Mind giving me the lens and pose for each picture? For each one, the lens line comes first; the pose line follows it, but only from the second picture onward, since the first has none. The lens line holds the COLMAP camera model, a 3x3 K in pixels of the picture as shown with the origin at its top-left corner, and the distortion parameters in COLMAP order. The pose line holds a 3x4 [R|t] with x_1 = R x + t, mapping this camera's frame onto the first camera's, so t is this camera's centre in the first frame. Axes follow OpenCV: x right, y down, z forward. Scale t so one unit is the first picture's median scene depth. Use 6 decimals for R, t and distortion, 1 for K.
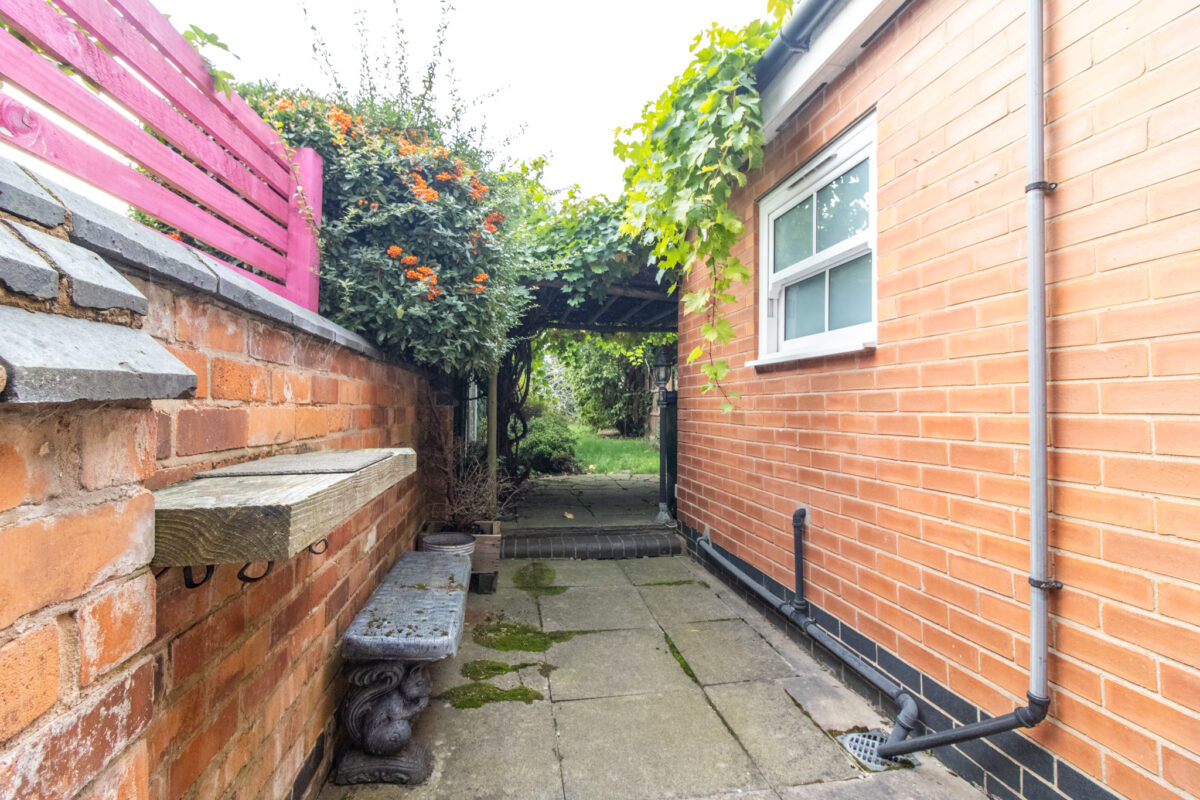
lens RADIAL K [[551.5, 0, 599.7], [0, 551.5, 400.3], [0, 0, 1]] dist [-0.003791, 0.000332]
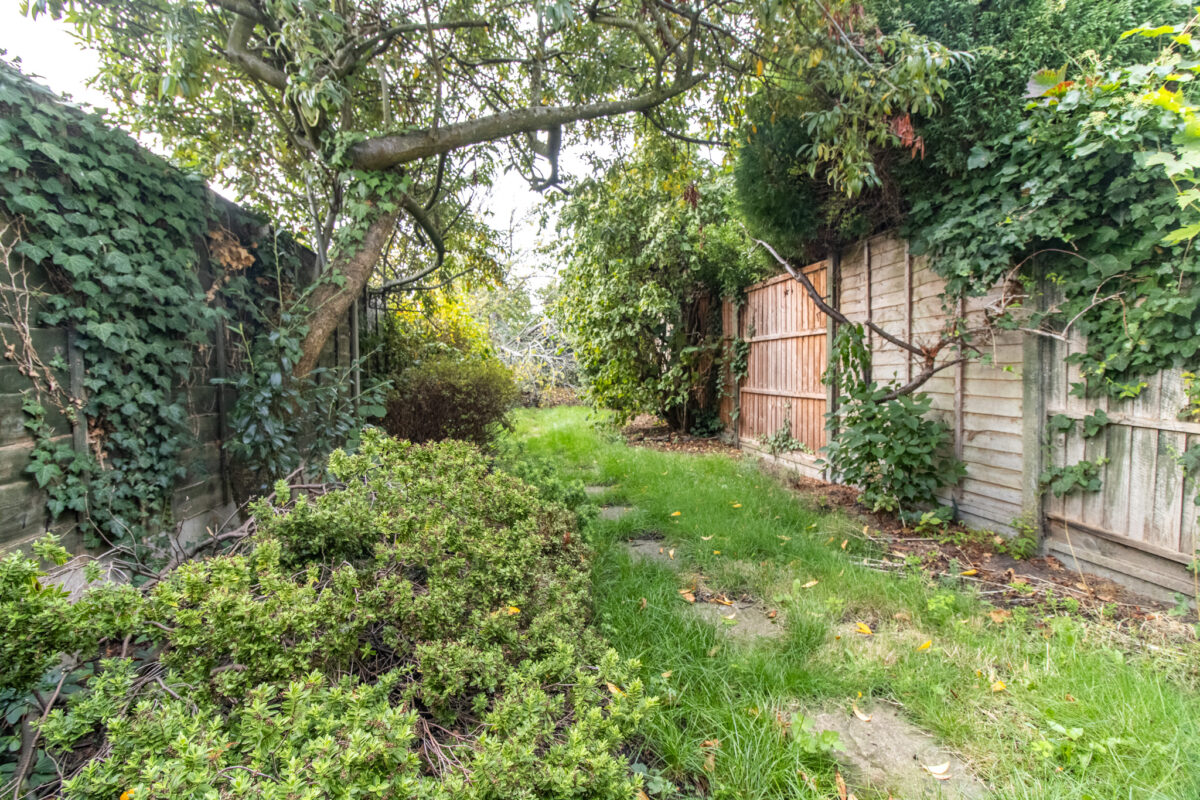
lens RADIAL K [[551.5, 0, 600.2], [0, 551.5, 400.3], [0, 0, 1]] dist [-0.003791, 0.000332]
pose [[0.999706, -0.023287, -0.006722, -0.024359], [0.023669, 0.997679, 0.063844, 0.001078], [0.005220, -0.063984, 0.997937, 0.520787]]
